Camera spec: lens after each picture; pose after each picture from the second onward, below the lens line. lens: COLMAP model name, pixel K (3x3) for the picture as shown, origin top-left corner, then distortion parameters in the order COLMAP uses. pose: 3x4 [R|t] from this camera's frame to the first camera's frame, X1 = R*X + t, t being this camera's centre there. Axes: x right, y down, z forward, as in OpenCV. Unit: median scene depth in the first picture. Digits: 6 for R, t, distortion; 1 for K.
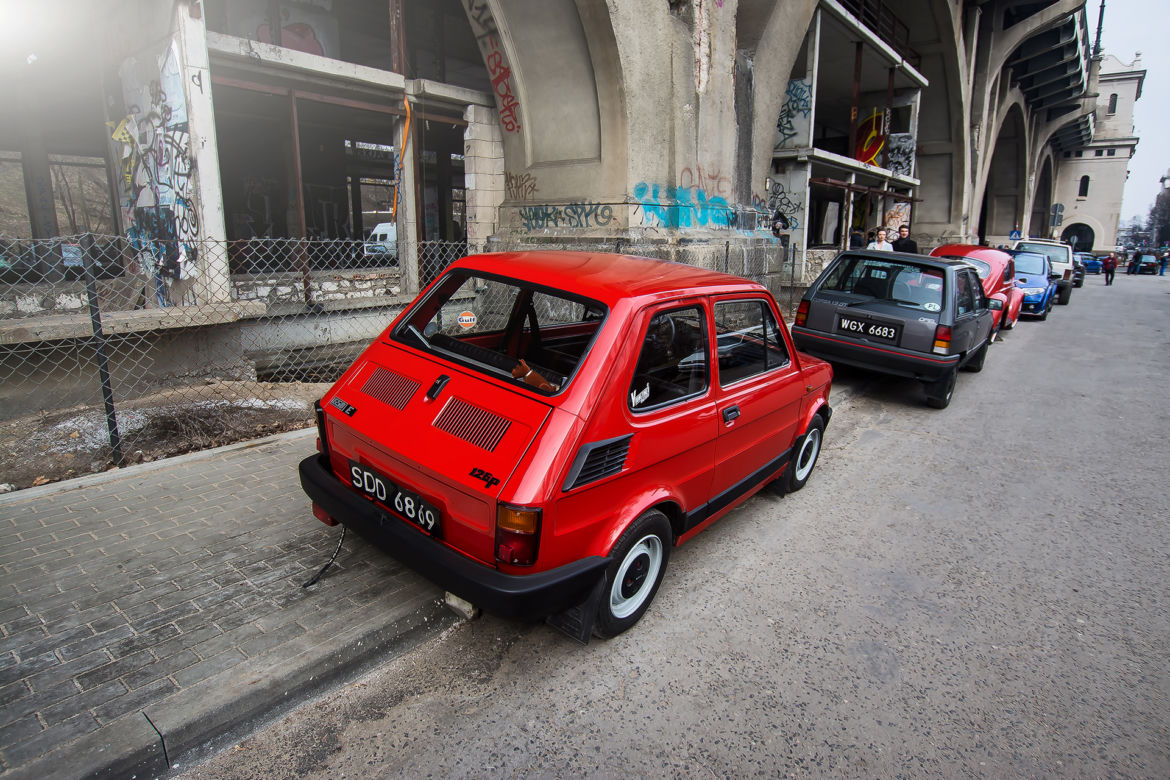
lens RADIAL K [[770.9, 0, 585.0], [0, 770.9, 390.0], [0, 0, 1]] dist [0.000592, 0.003181]
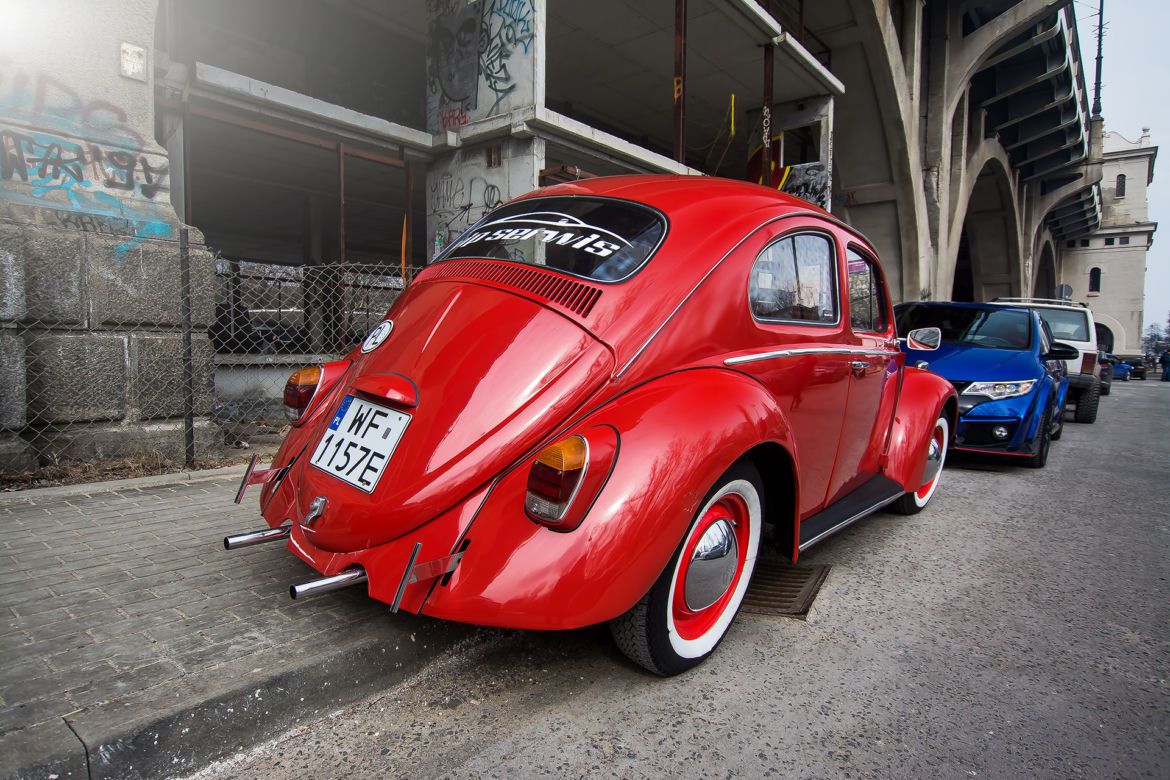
lens RADIAL K [[710.4, 0, 585.0], [0, 710.4, 390.0], [0, 0, 1]] dist [-0.004006, 0.000666]
pose [[0.998334, 0.005009, -0.057489, 0.223255], [-0.013265, 0.989470, -0.144130, -0.042556], [0.056161, 0.144652, 0.987887, 0.363345]]
